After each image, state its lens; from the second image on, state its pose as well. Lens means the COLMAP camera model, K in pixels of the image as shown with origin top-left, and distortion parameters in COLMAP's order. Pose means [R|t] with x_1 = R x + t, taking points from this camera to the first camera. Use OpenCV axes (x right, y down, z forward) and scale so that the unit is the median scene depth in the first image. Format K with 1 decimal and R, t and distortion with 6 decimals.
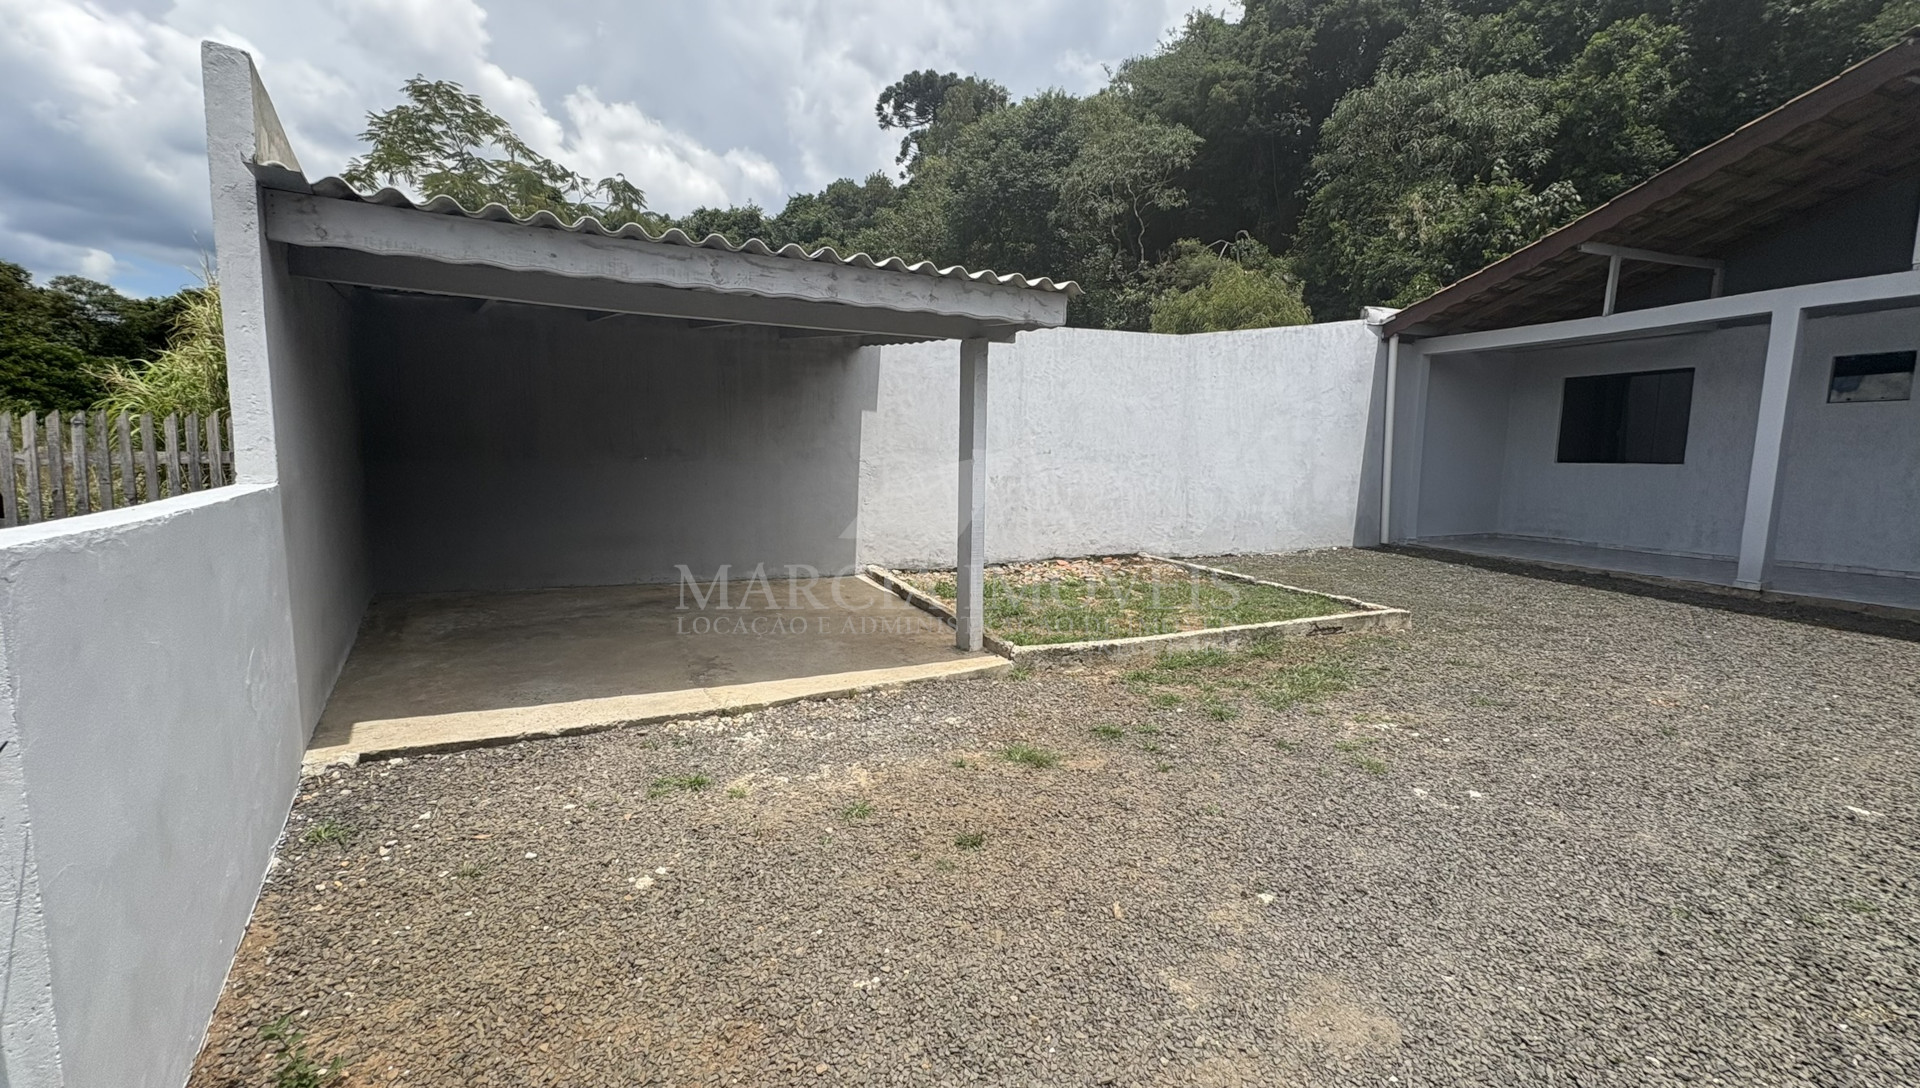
lens RADIAL K [[764.0, 0, 963.1], [0, 764.0, 540.8], [0, 0, 1]] dist [0.001313, -0.000391]
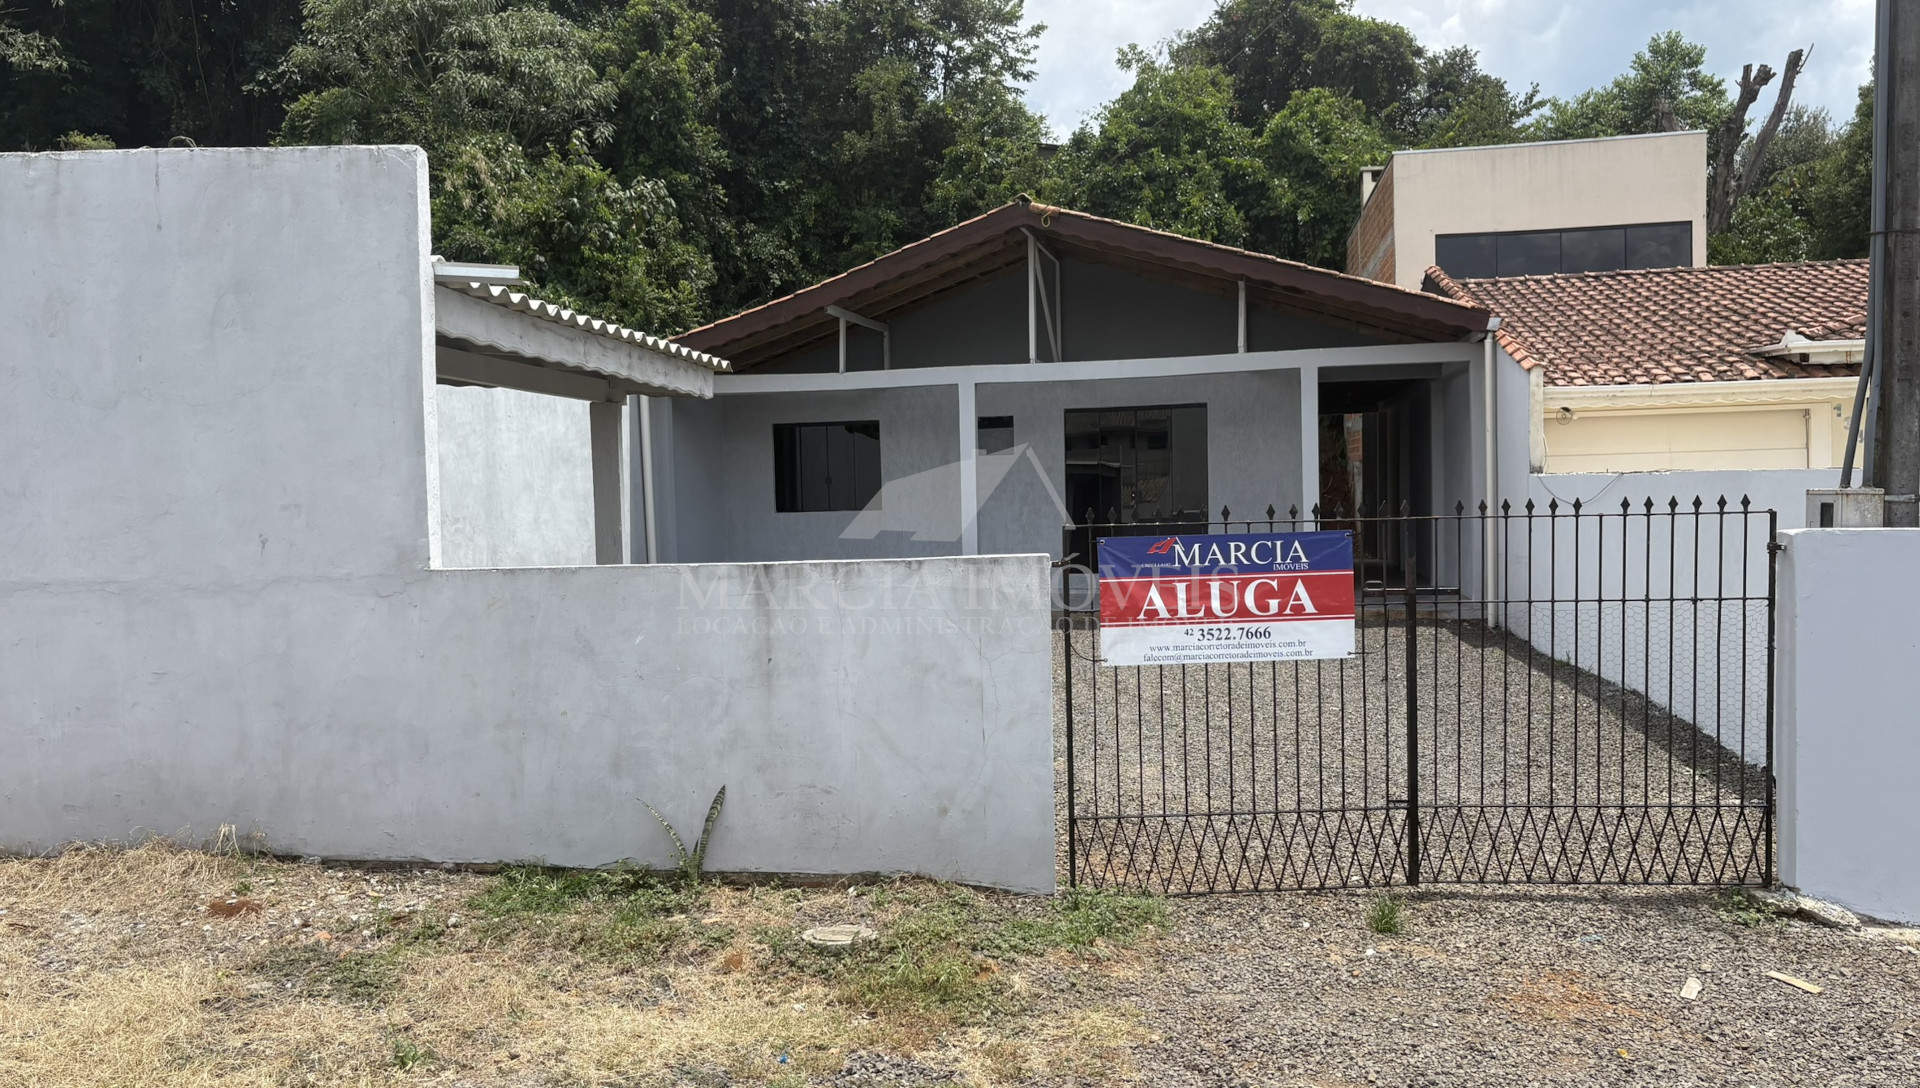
lens RADIAL K [[1444.4, 0, 960.0], [0, 1444.4, 544.0], [0, 0, 1]] dist [0.050506, -0.069535]
pose [[0.554381, -0.049047, 0.830817, -0.362312], [0.124065, 0.991978, -0.024224, 0.004580], [-0.822964, 0.116505, 0.556019, -0.105328]]
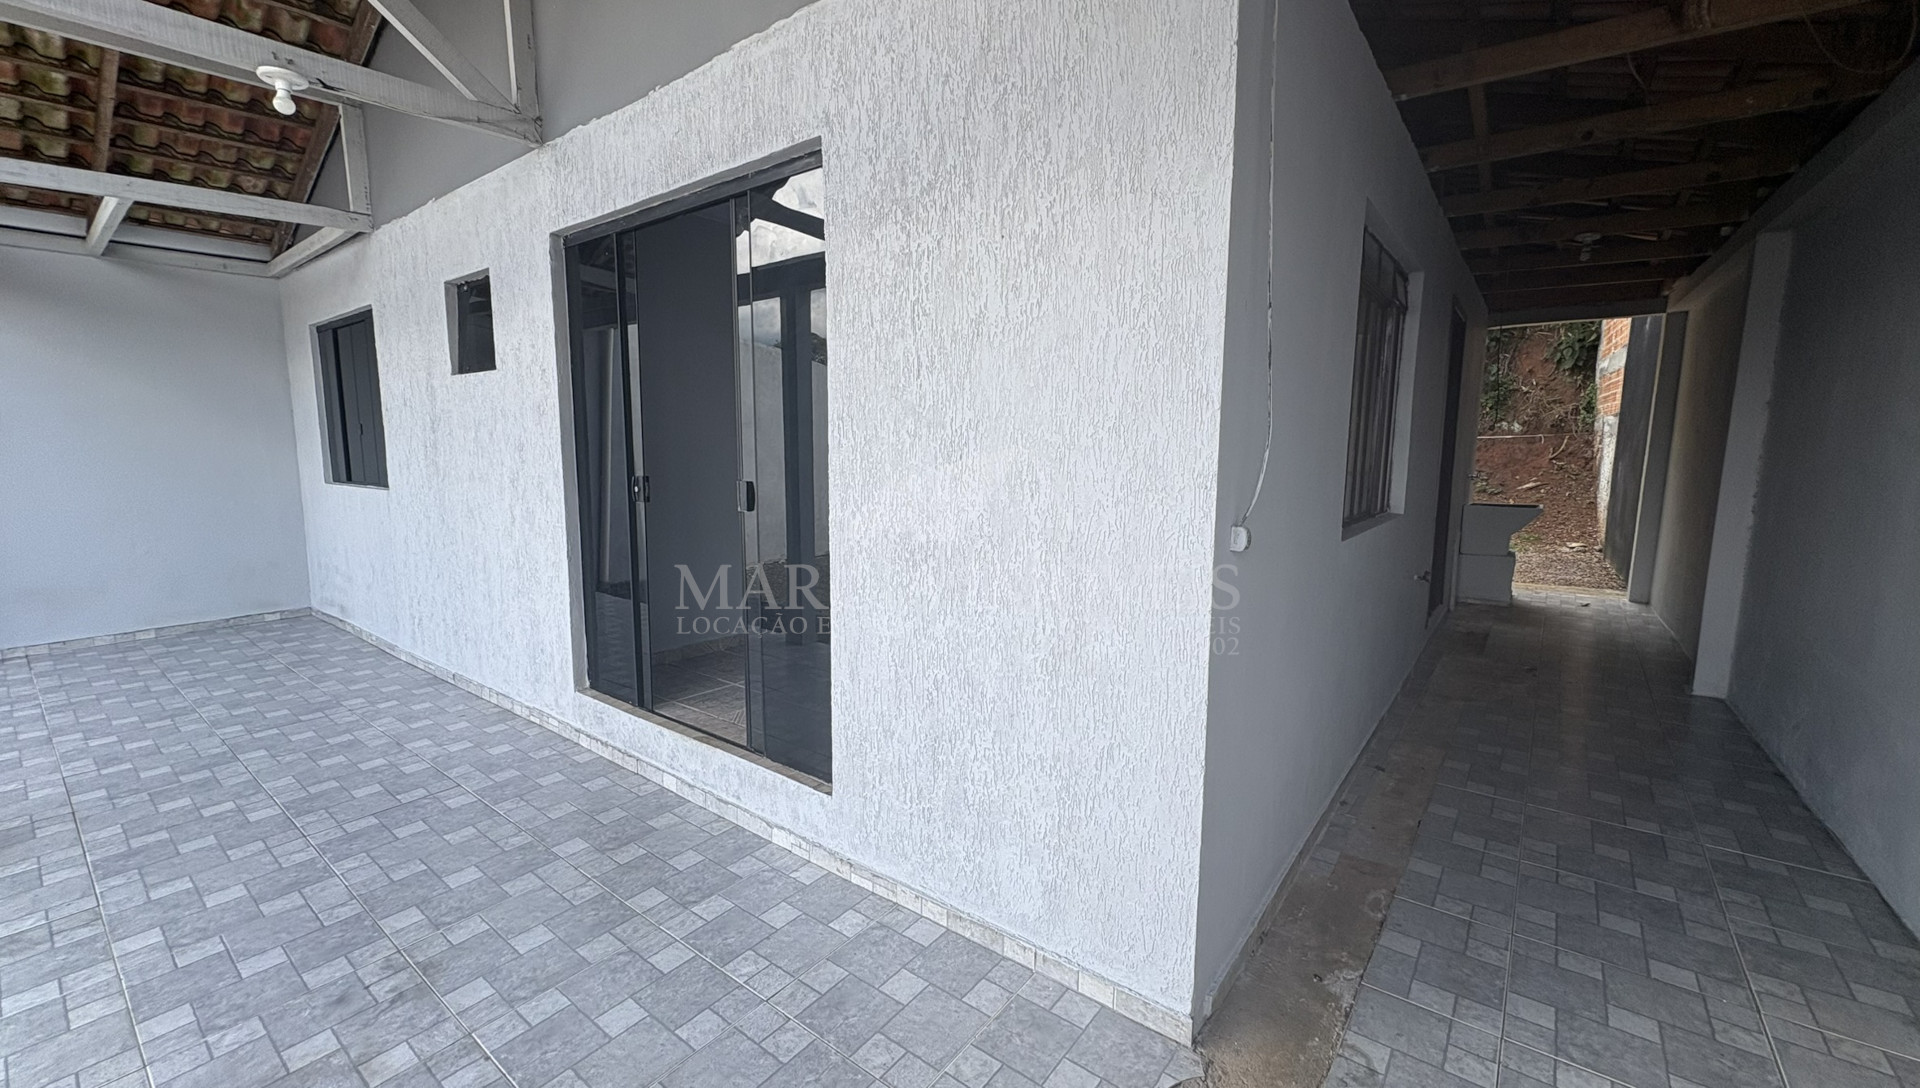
lens RADIAL K [[764.0, 0, 963.1], [0, 764.0, 540.8], [0, 0, 1]] dist [0.001313, -0.000391]
pose [[0.855871, -0.075574, 0.511638, 0.561367], [0.065129, 0.997140, 0.038340, -0.032304], [-0.513072, 0.000509, 0.858345, 0.189163]]
